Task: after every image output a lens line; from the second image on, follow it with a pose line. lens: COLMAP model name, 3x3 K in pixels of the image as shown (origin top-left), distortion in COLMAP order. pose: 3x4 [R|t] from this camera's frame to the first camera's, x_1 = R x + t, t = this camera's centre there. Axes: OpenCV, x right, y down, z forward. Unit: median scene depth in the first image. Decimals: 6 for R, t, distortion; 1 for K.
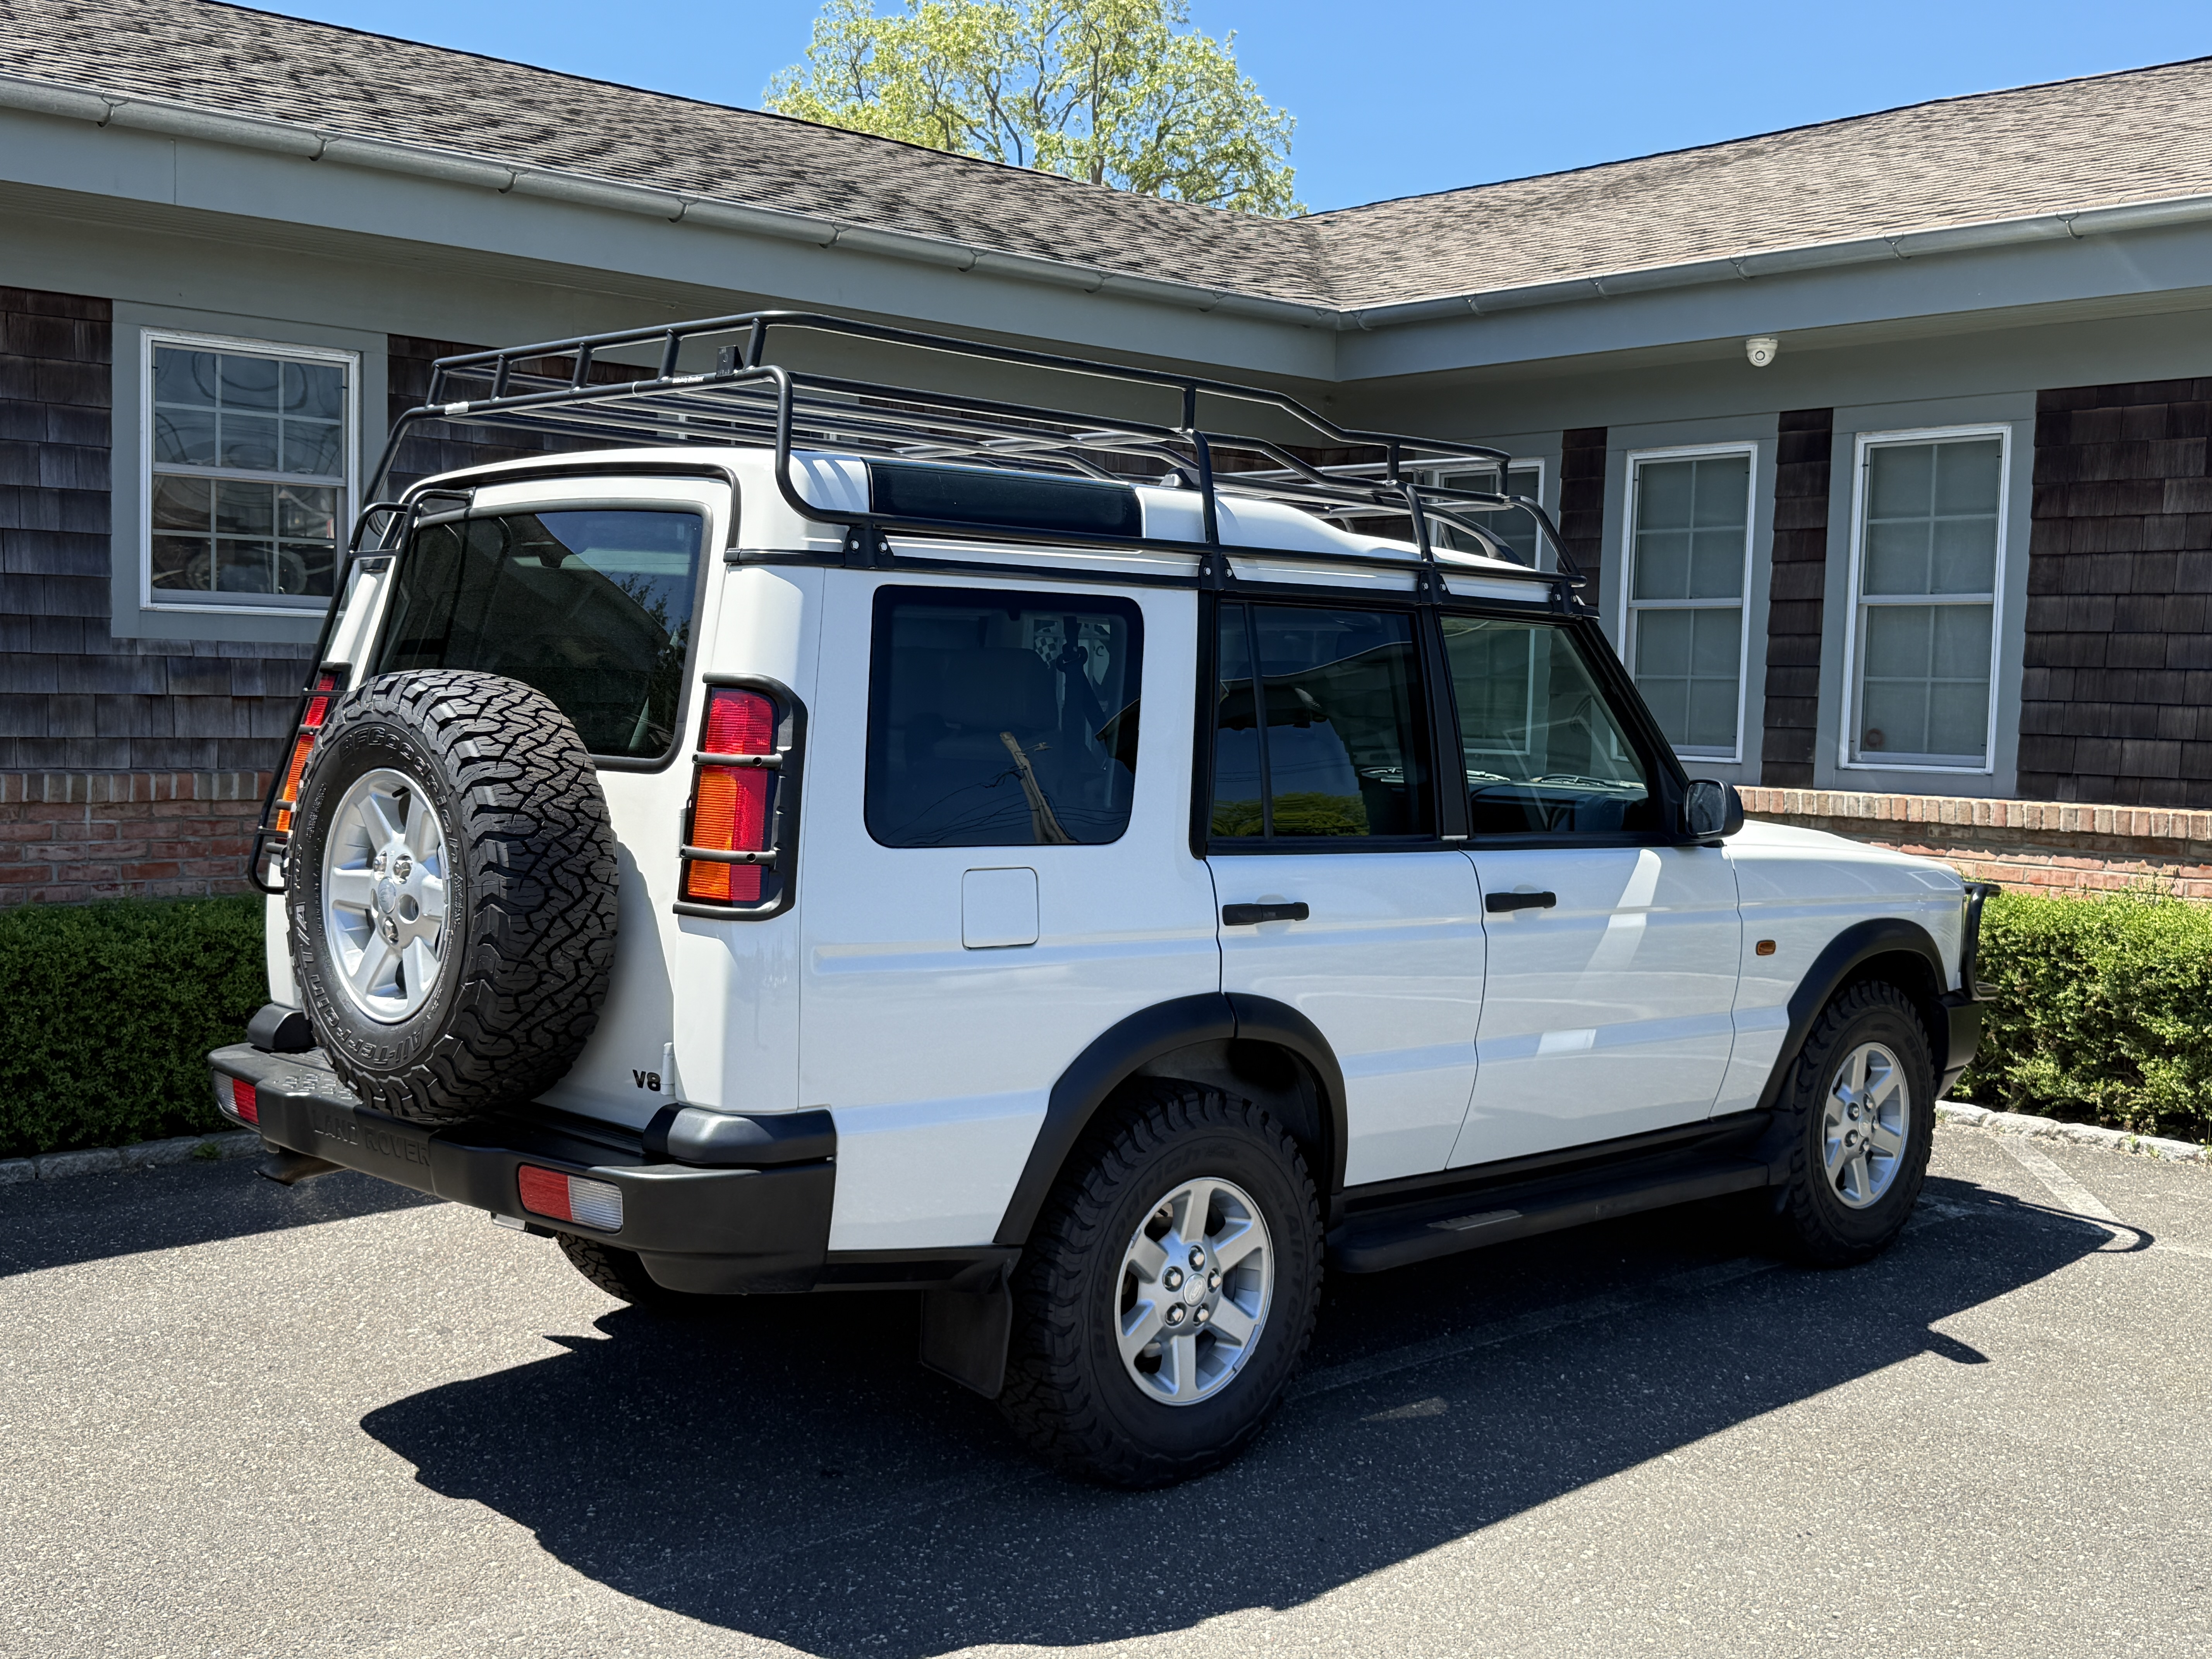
lens RADIAL K [[2425.5, 0, 1090.2], [0, 2425.5, 853.6], [0, 0, 1]] dist [0.189324, -0.451349]
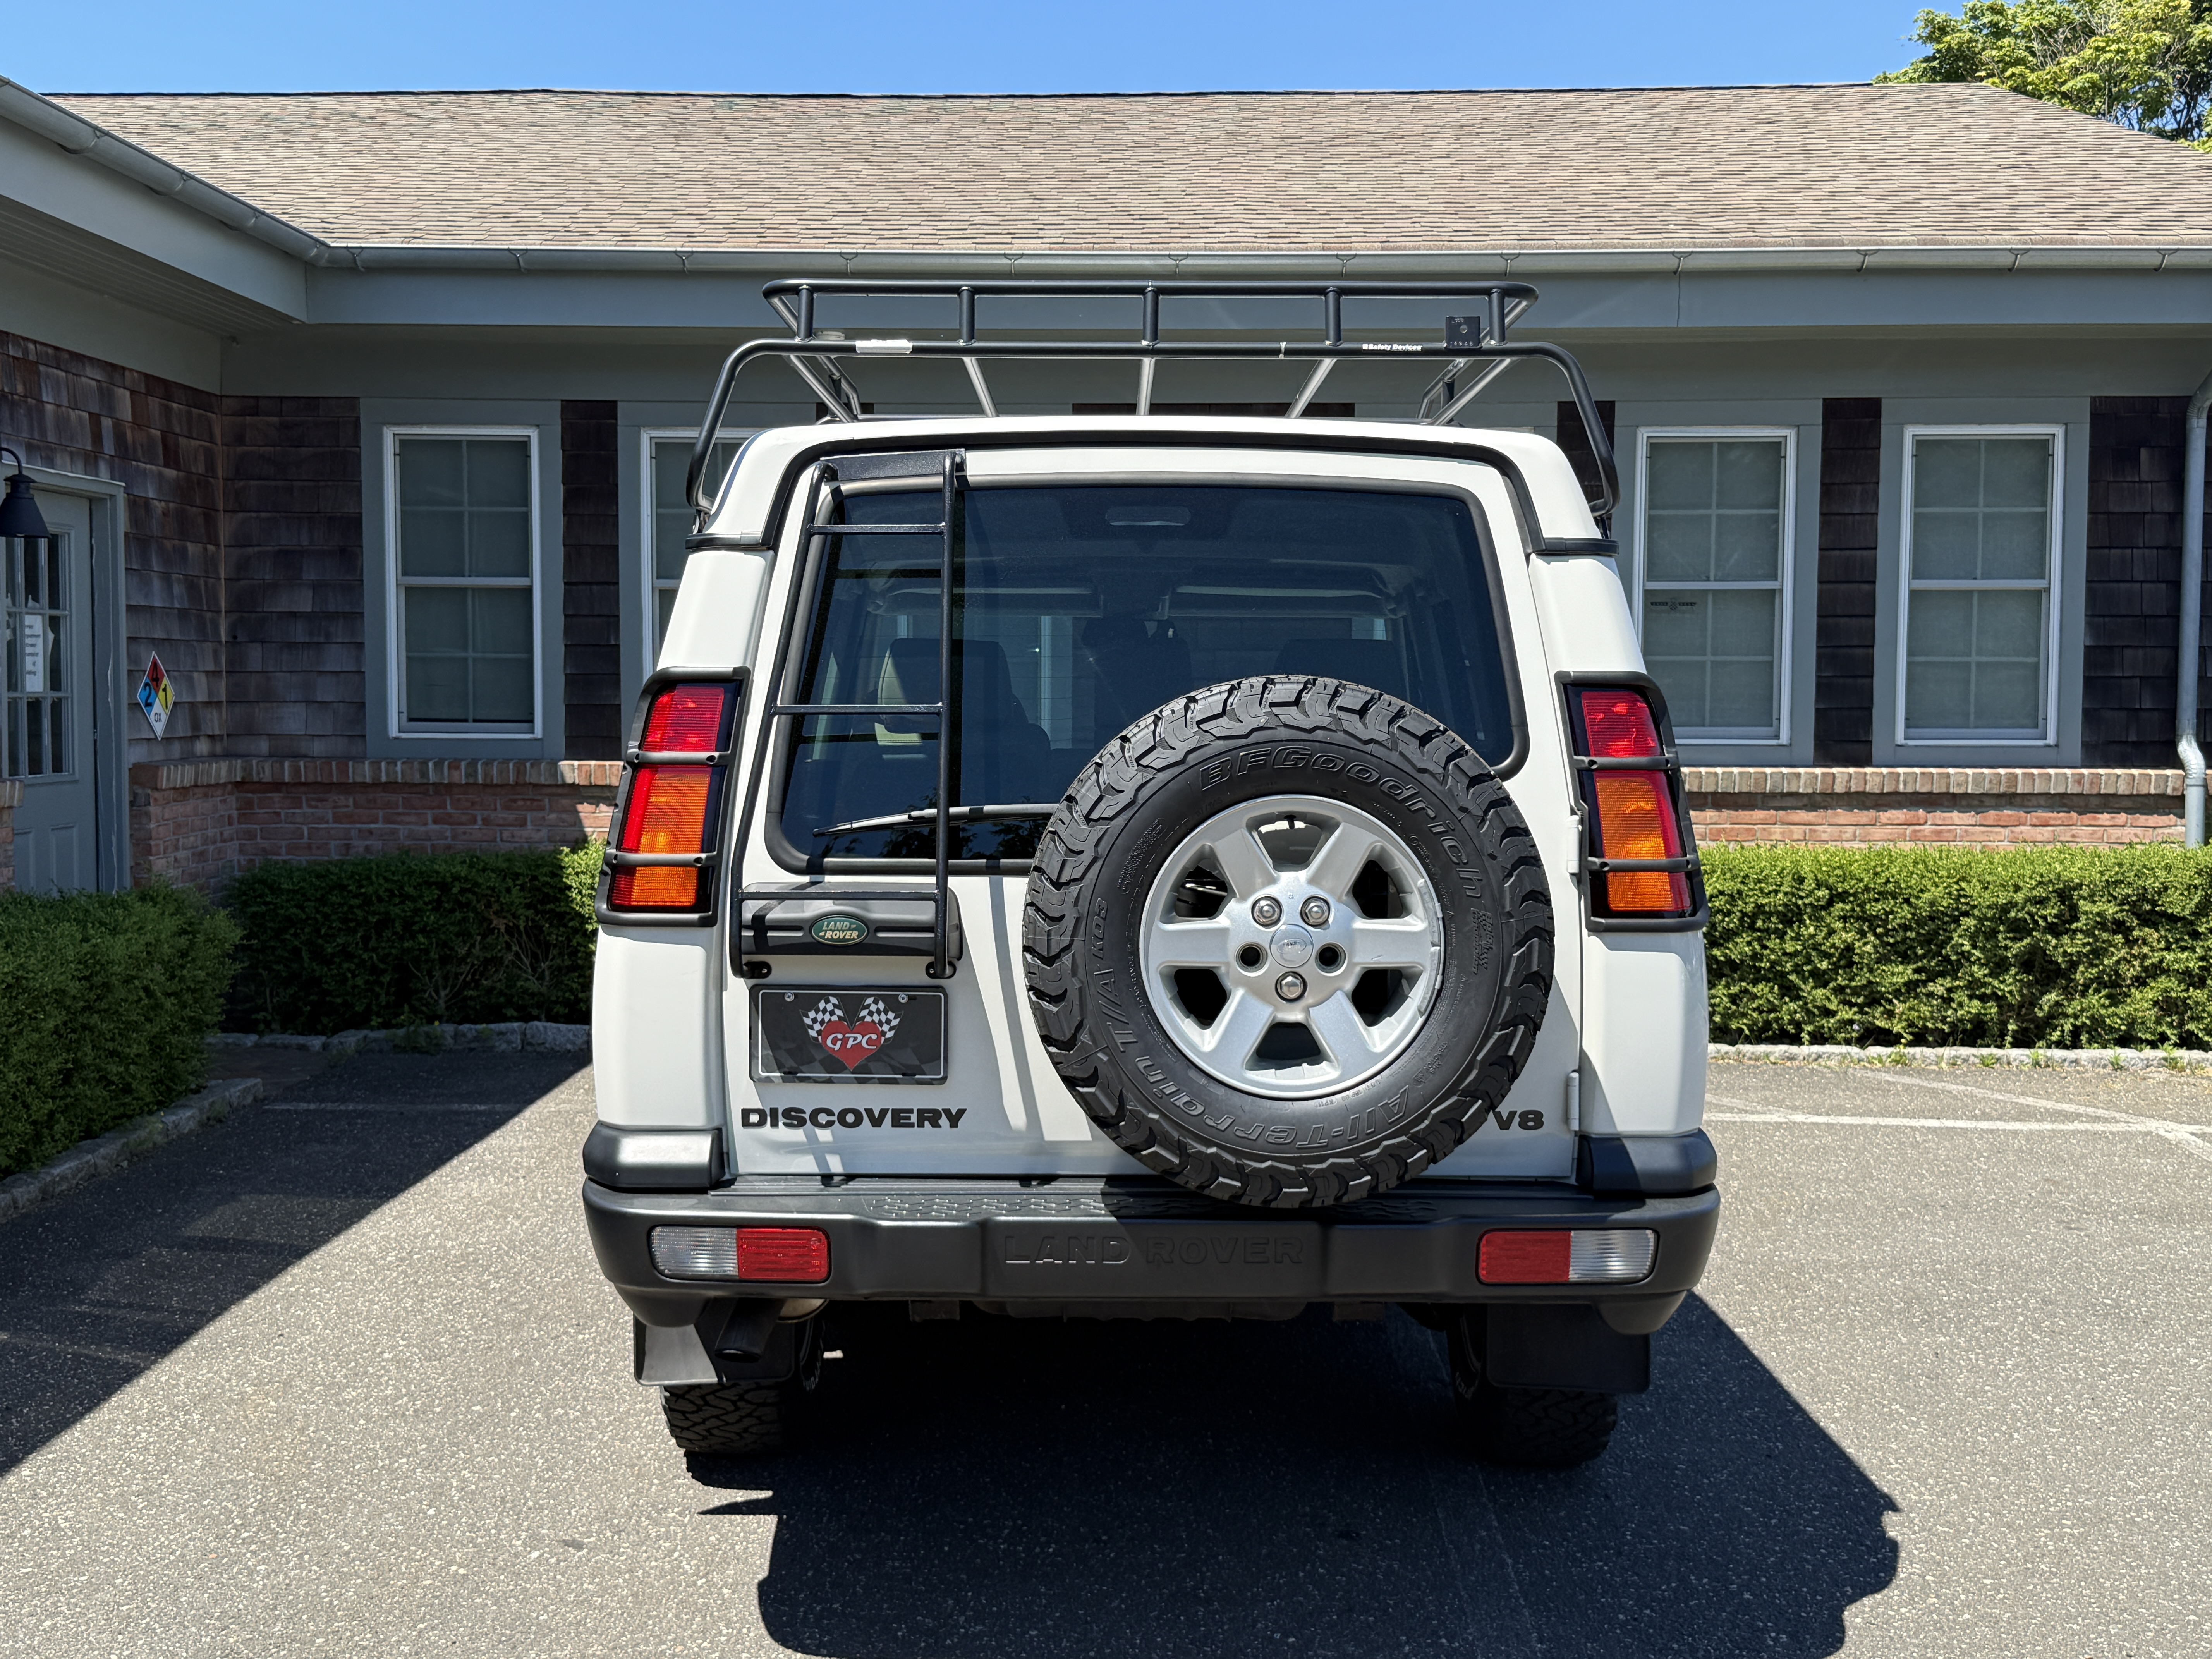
lens RADIAL K [[2438.3, 0, 1106.0], [0, 2438.3, 829.5], [0, 0, 1]] dist [0.178650, -0.446862]
pose [[0.684530, -0.064430, 0.726132, -0.812817], [0.062868, 0.997593, 0.029250, -0.044494], [-0.726269, 0.025628, 0.686933, 0.413218]]
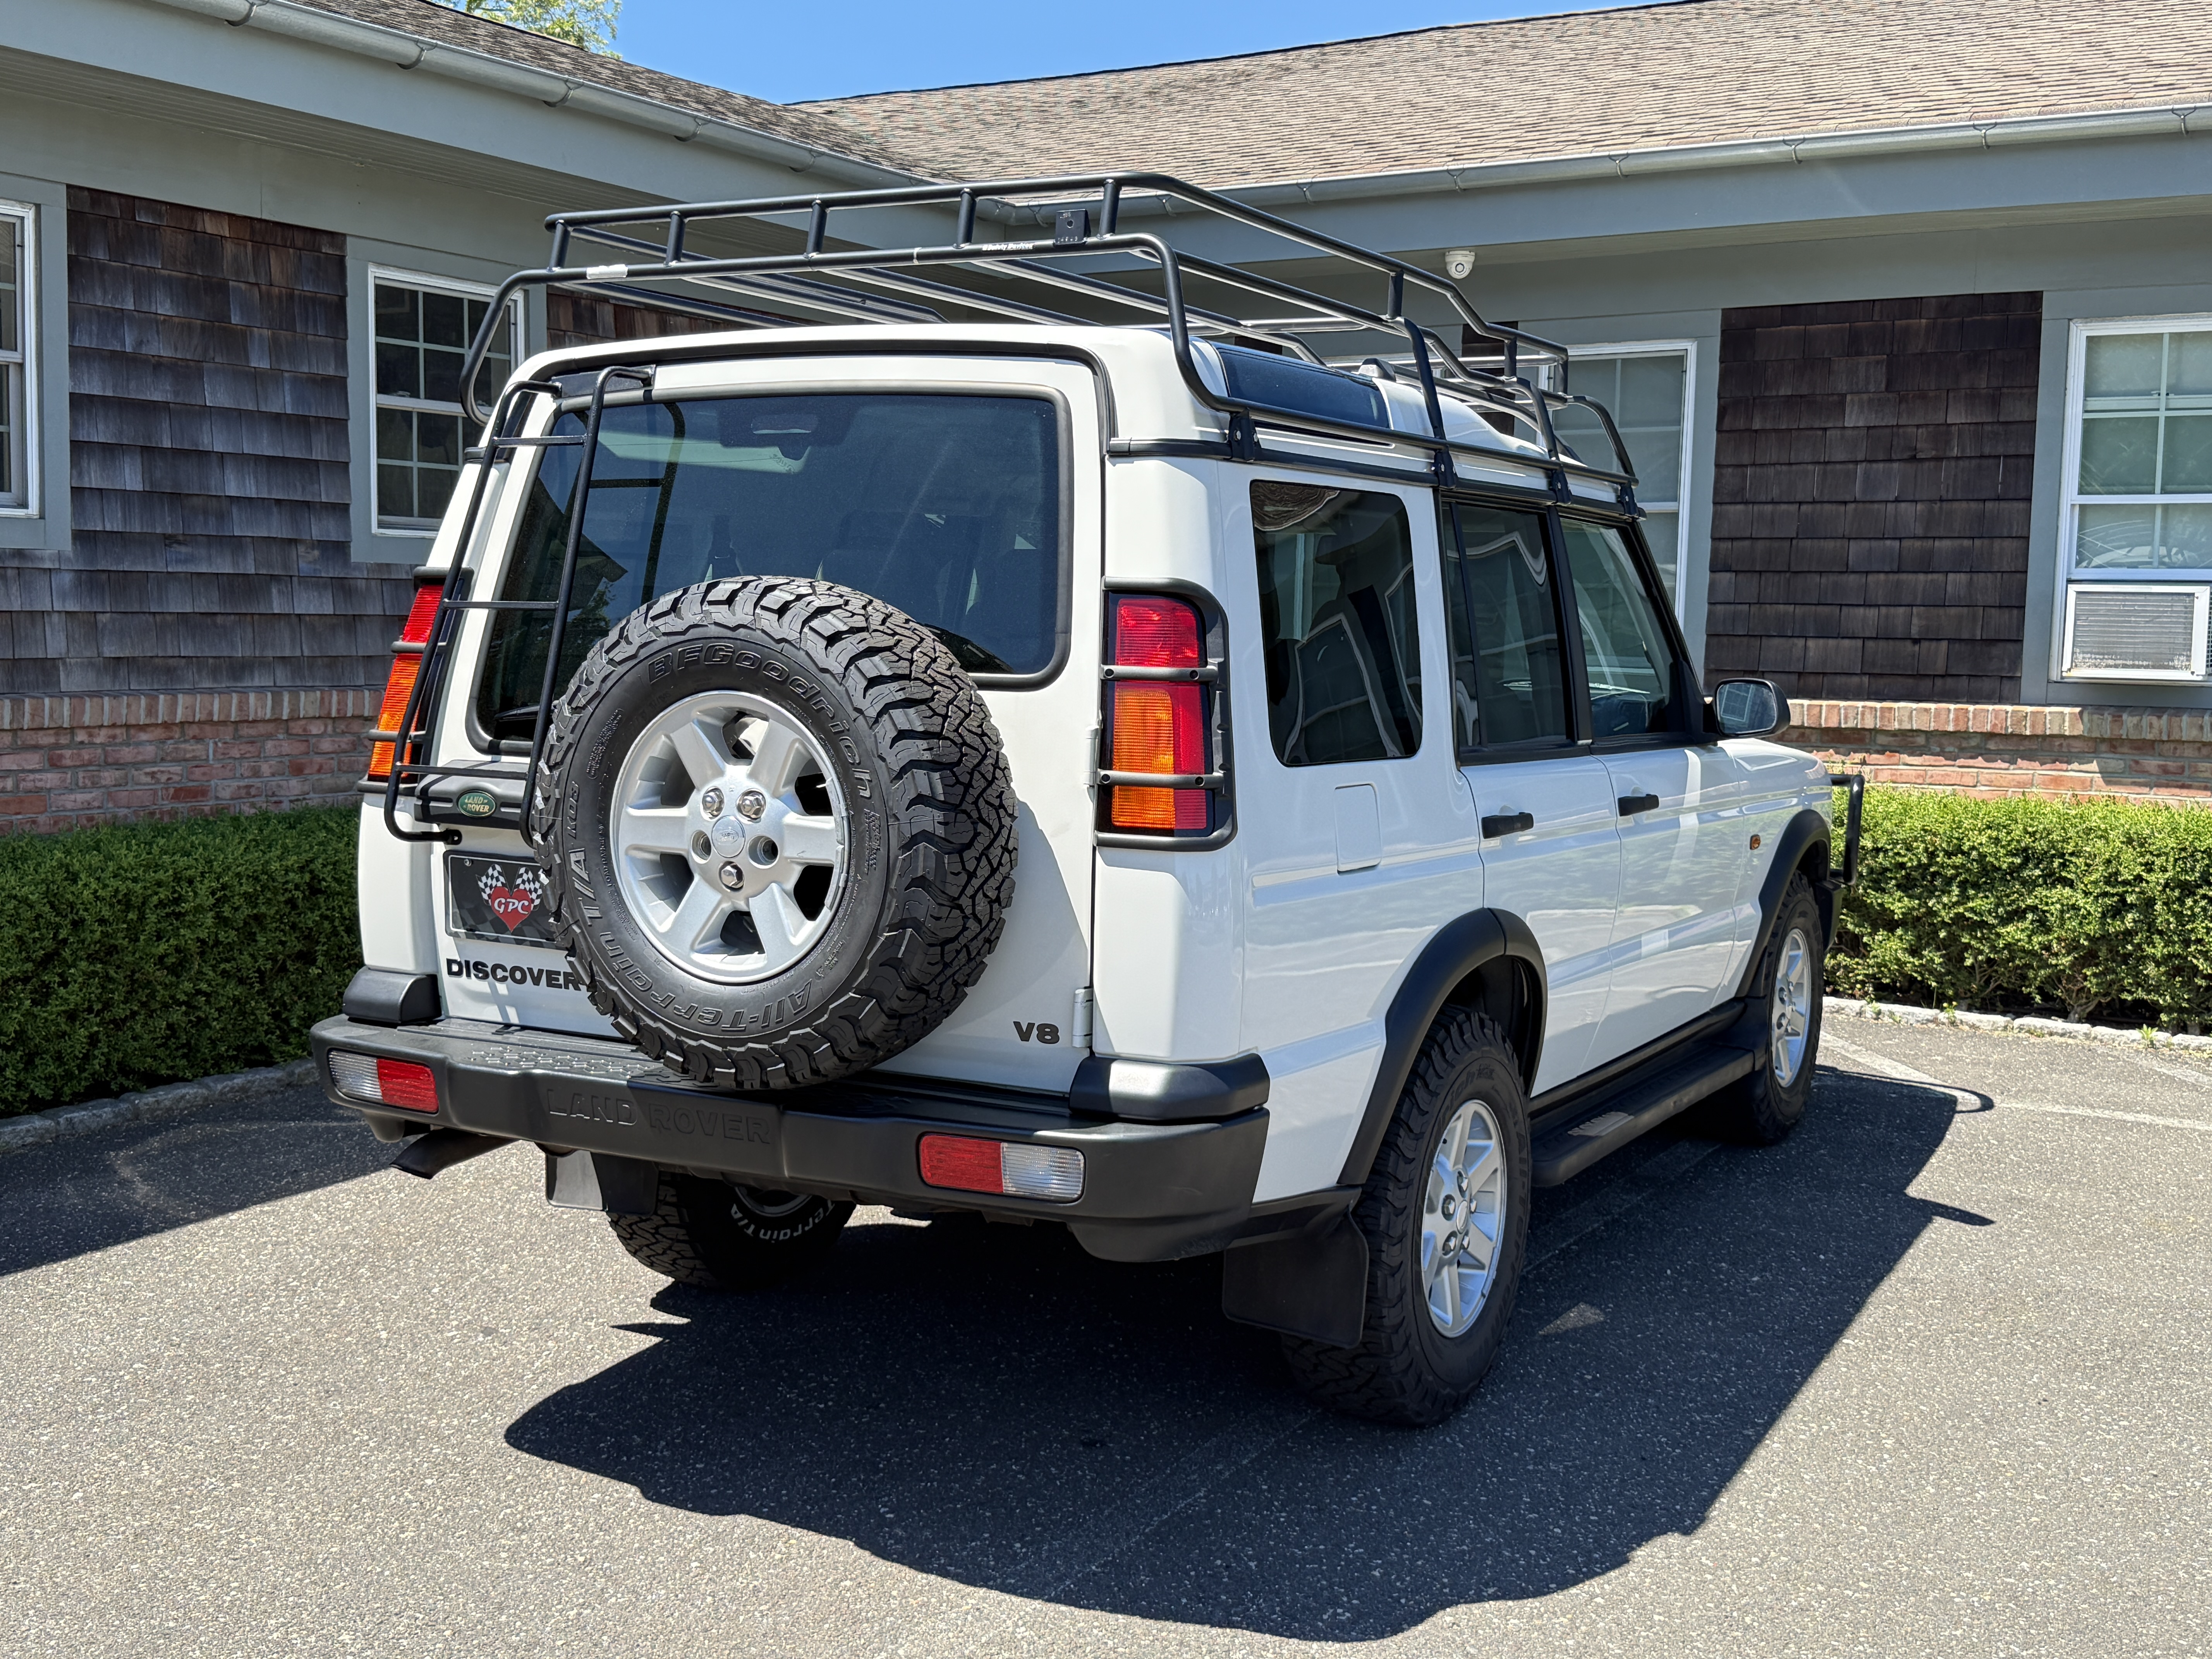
lens RADIAL K [[2425.5, 0, 1090.2], [0, 2425.5, 853.6], [0, 0, 1]] dist [0.189324, -0.451349]
pose [[0.954787, -0.037485, 0.294919, -0.365257], [0.026666, 0.998819, 0.040621, -0.007664], [-0.296093, -0.030920, 0.954658, 0.121170]]
